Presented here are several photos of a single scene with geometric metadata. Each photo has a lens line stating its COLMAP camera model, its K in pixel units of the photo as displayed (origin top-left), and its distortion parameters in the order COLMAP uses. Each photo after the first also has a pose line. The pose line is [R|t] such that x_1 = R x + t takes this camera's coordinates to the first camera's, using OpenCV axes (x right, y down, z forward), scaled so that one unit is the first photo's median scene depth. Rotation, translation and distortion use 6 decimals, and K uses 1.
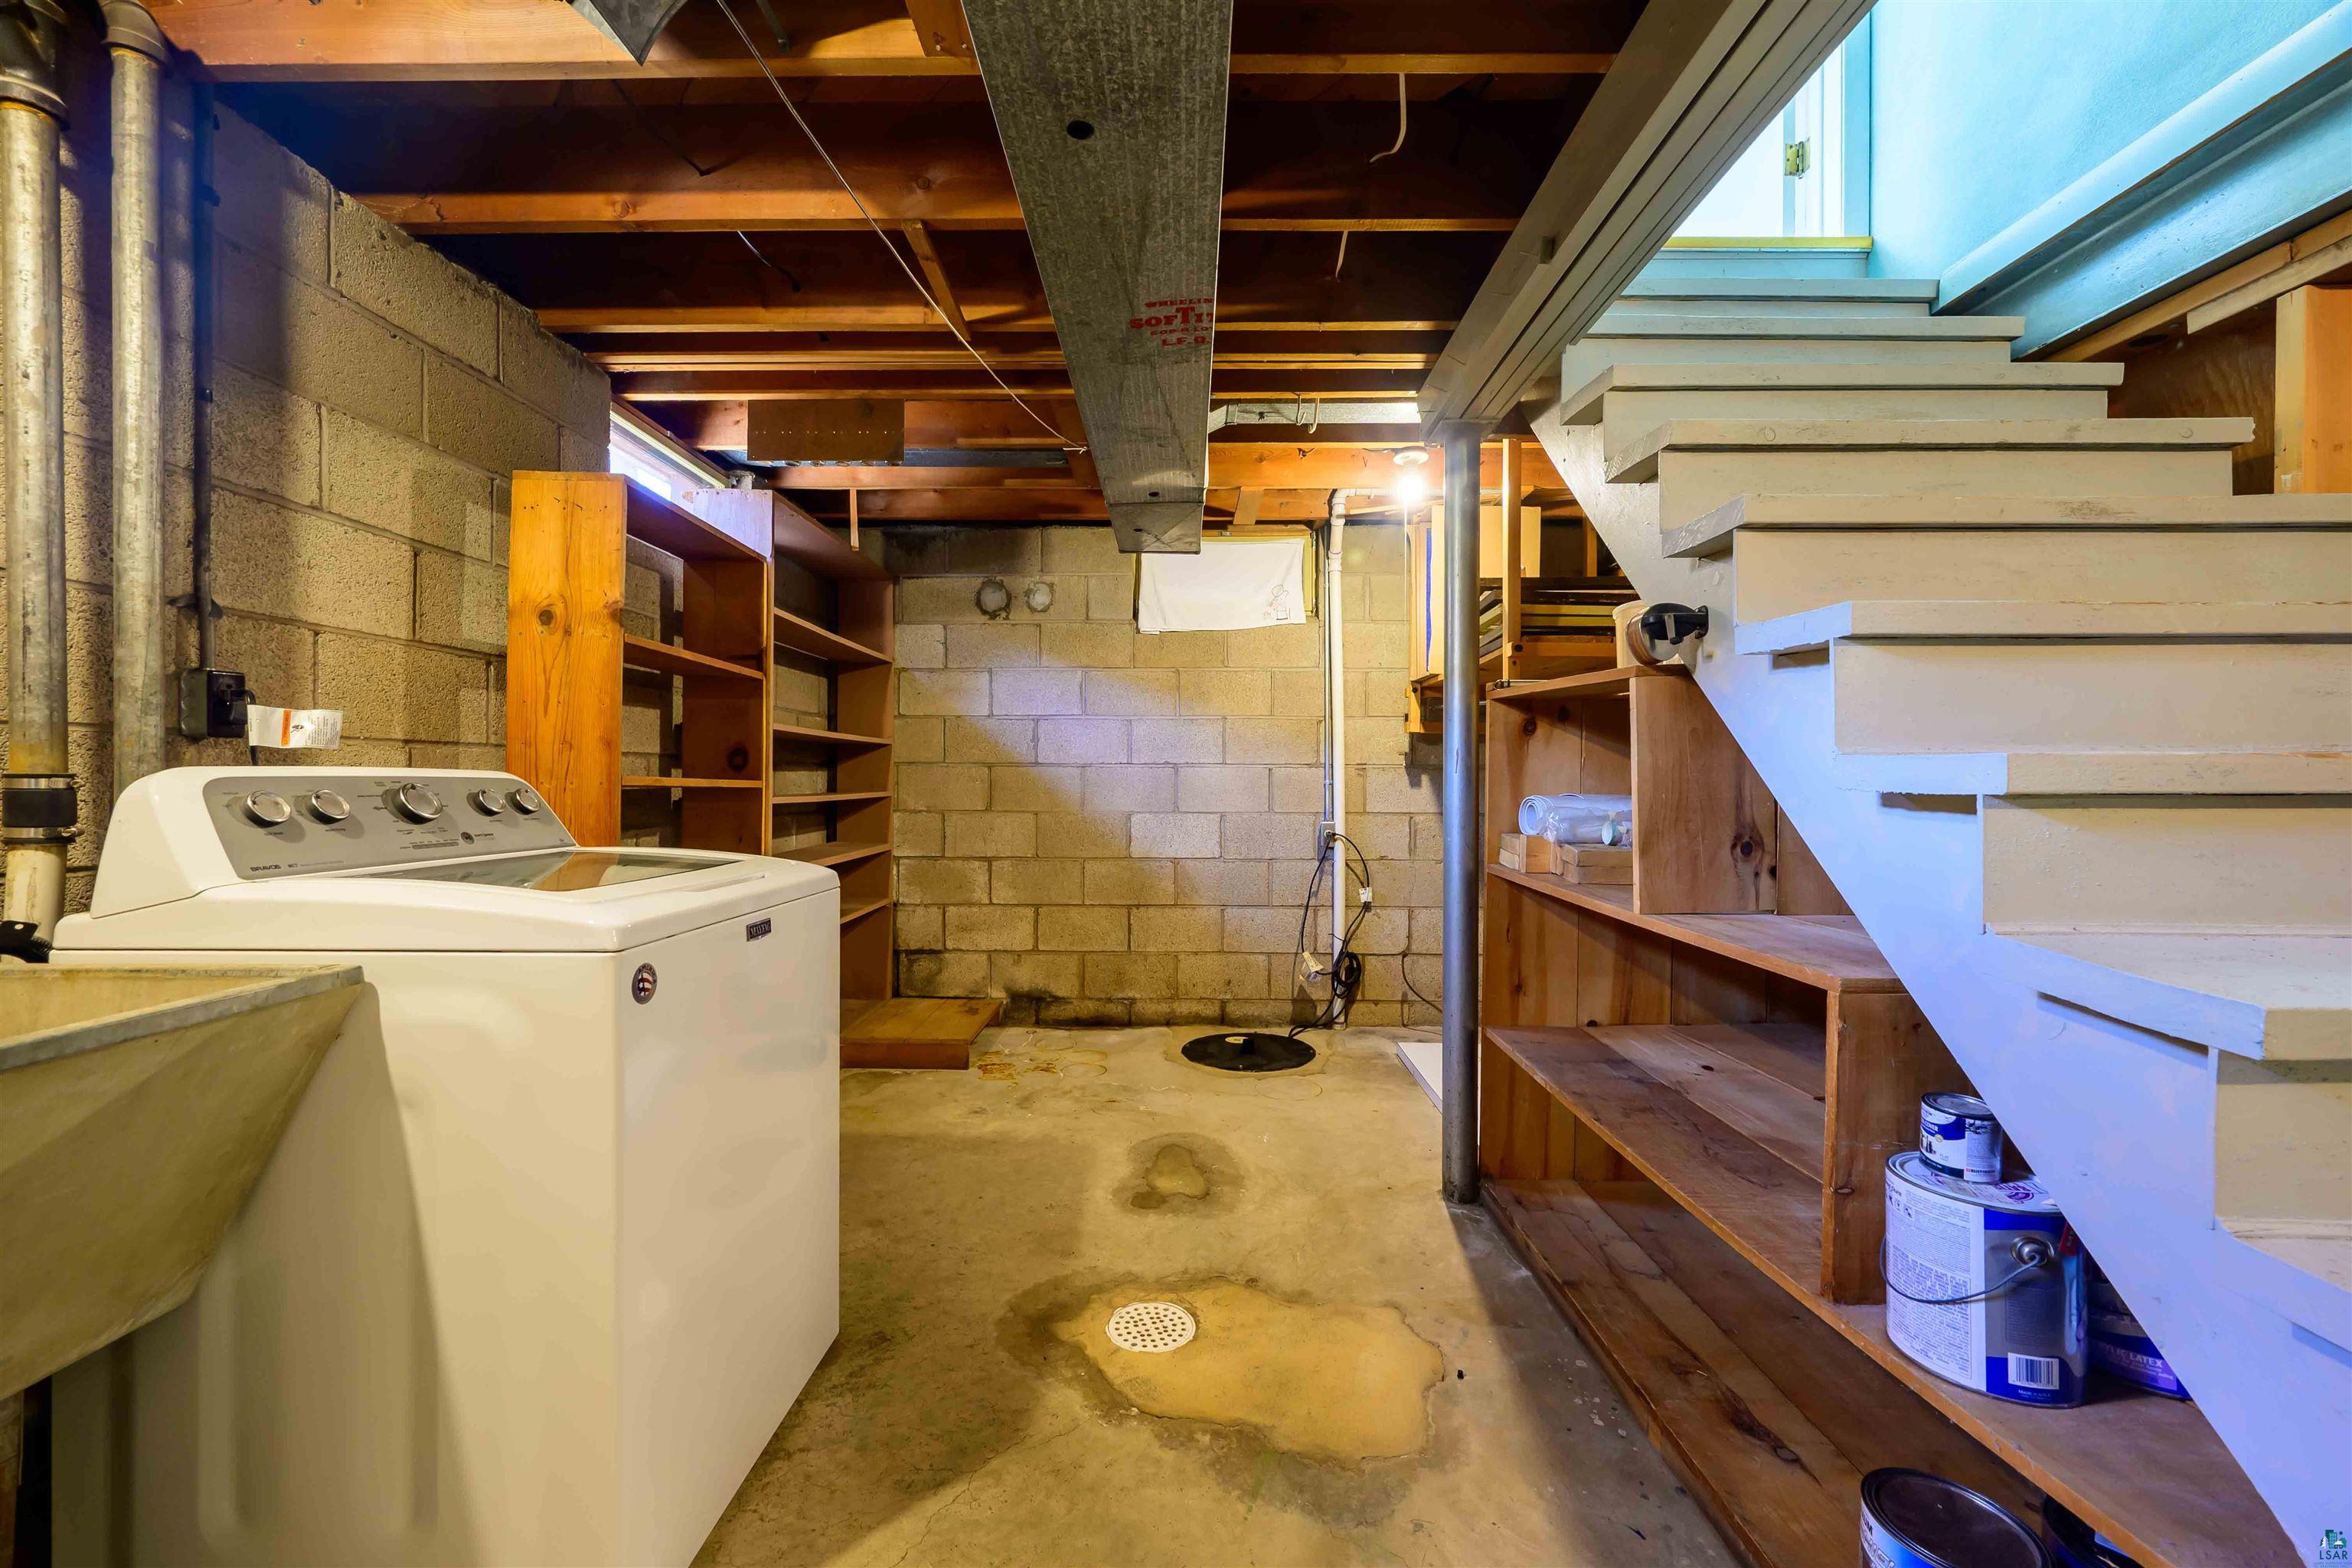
lens RADIAL K [[917.5, 0, 1176.9], [0, 917.5, 784.7], [0, 0, 1]] dist [-0.000972, 0.000028]
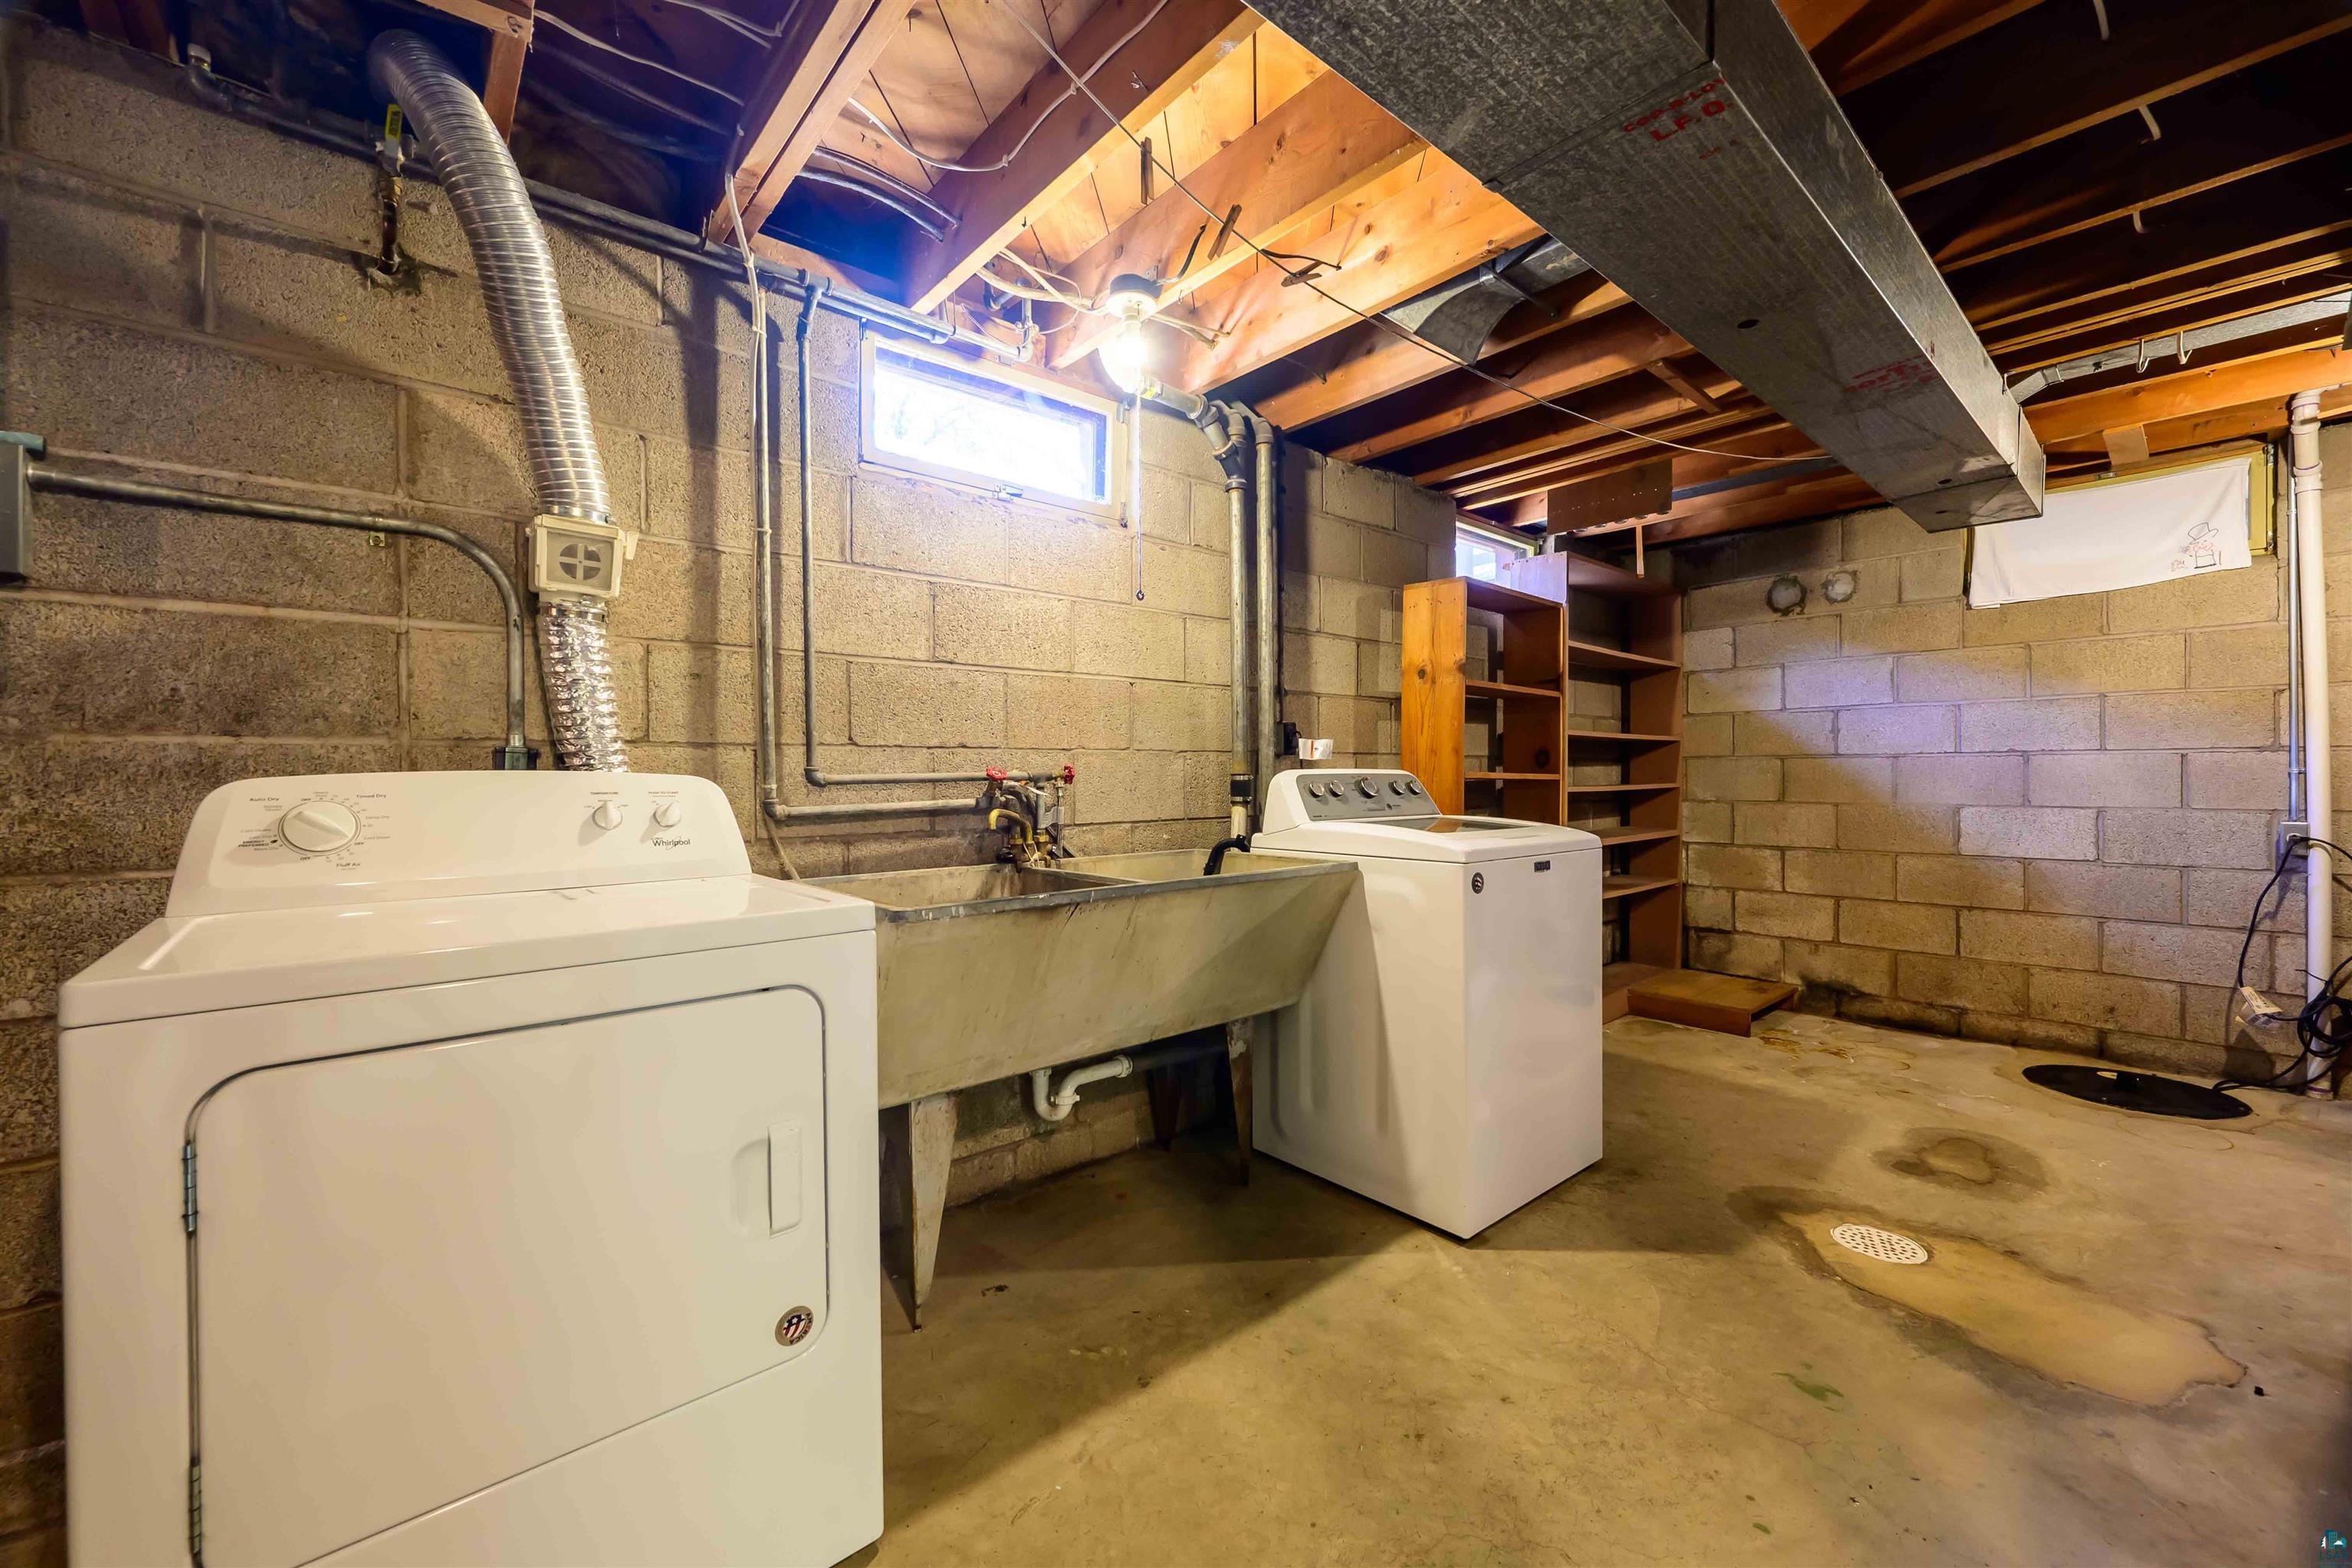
lens RADIAL K [[917.5, 0, 1176.9], [0, 917.5, 782.6], [0, 0, 1]] dist [-0.000972, 0.000028]
pose [[0.664104, -0.001630, -0.747638, 0.246308], [0.004628, 0.999987, 0.001931, 0.003689], [0.747626, -0.004742, 0.664103, -0.419566]]
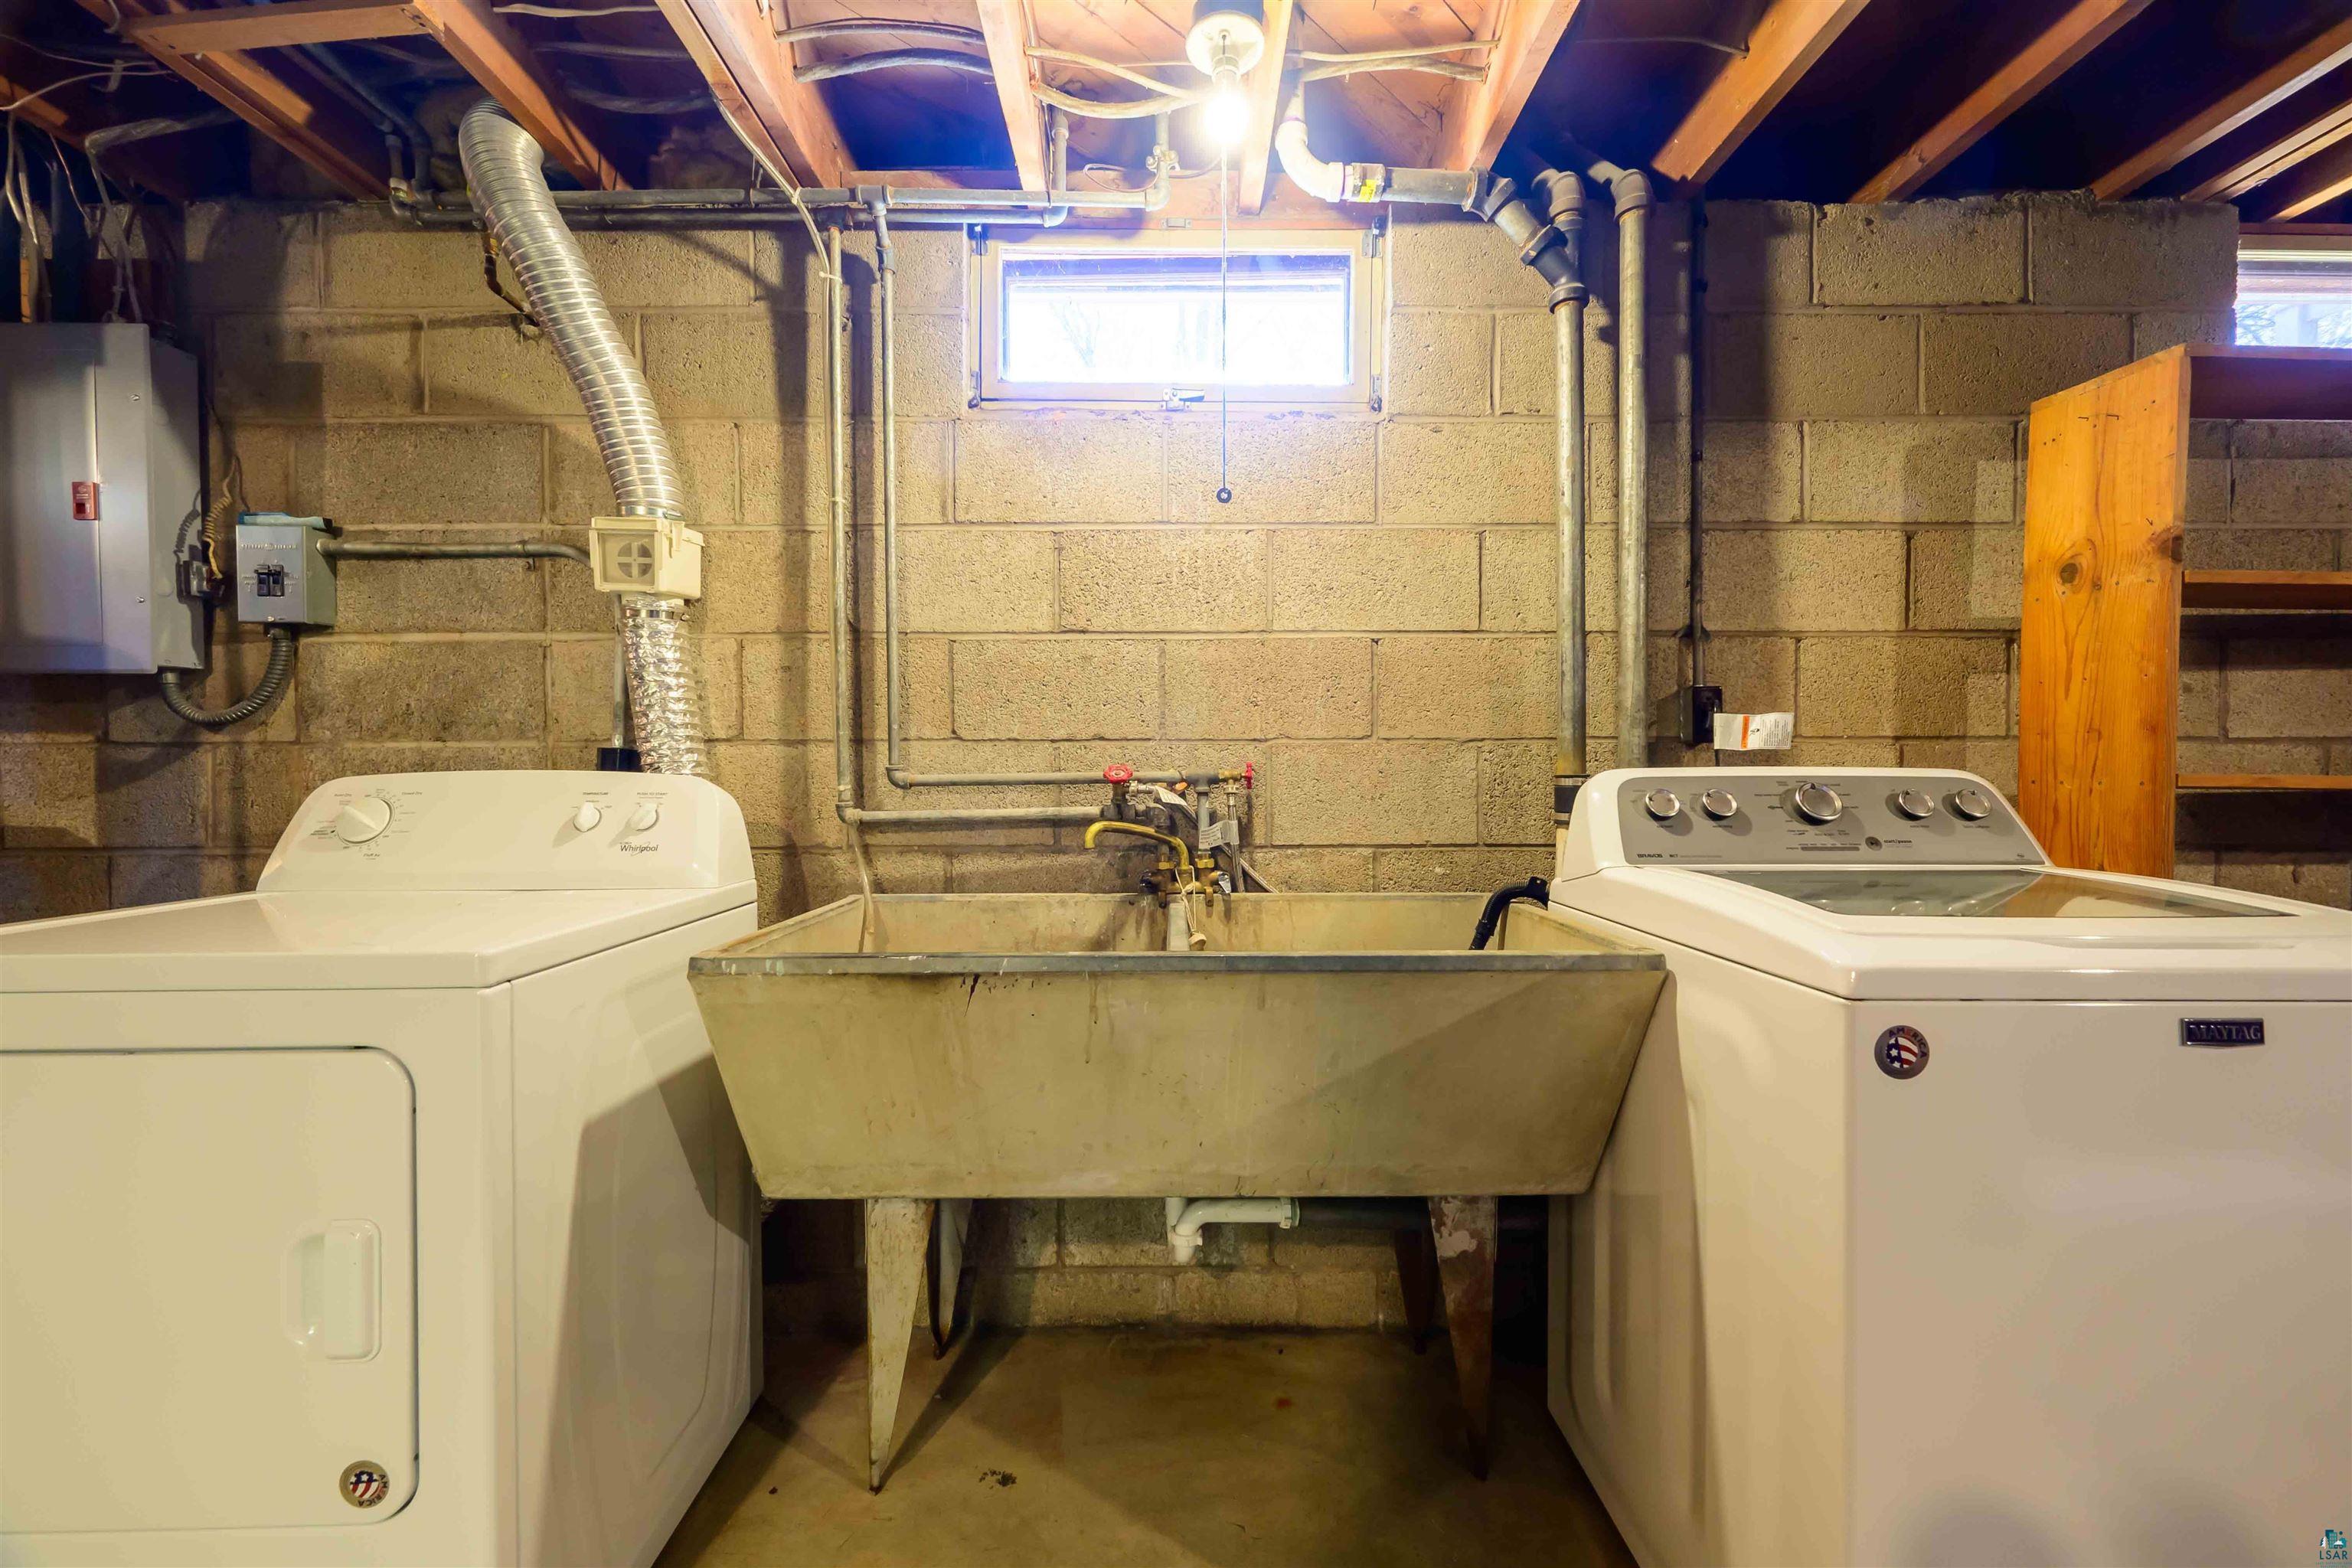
lens RADIAL K [[917.5, 0, 1169.1], [0, 917.5, 783.2], [0, 0, 1]] dist [-0.000972, 0.000028]
pose [[0.018087, 0.006694, -0.999814, 0.094955], [-0.003922, 0.999970, 0.006624, -0.003837], [0.999829, 0.003801, 0.018113, 0.227940]]
